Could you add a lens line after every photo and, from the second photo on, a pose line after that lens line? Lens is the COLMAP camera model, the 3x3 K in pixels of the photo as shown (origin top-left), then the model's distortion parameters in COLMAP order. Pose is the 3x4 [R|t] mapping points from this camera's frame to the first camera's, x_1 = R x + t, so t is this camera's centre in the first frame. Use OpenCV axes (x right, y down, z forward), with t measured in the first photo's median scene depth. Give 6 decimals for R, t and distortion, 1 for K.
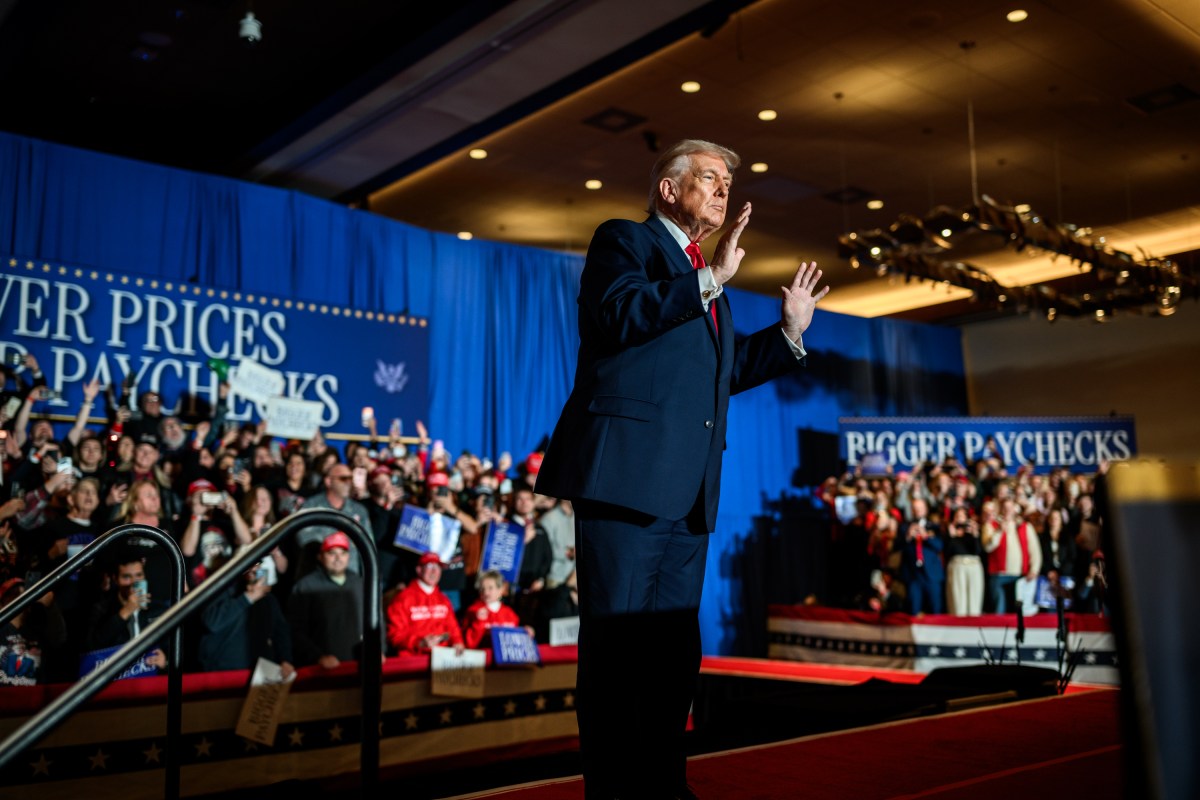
lens RADIAL K [[1150.6, 0, 600.0], [0, 1150.6, 400.0], [0, 0, 1]] dist [0.004687, 0.001917]
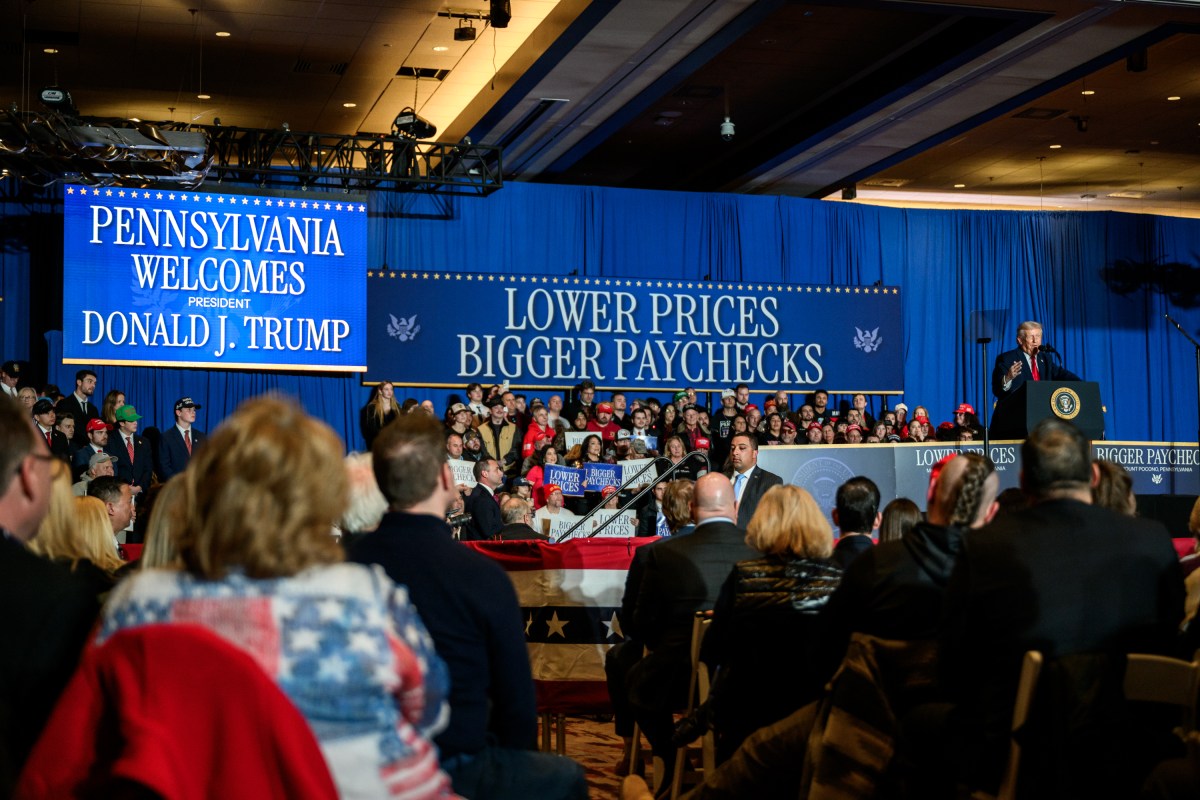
lens RADIAL K [[3230.1, 0, 600.0], [0, 3230.1, 400.0], [0, 0, 1]] dist [0.038145, -0.287084]
pose [[0.914178, -0.020481, -0.404795, 1.032841], [0.051556, 0.996486, 0.066016, -0.216992], [0.402021, -0.081220, 0.912021, -2.443020]]
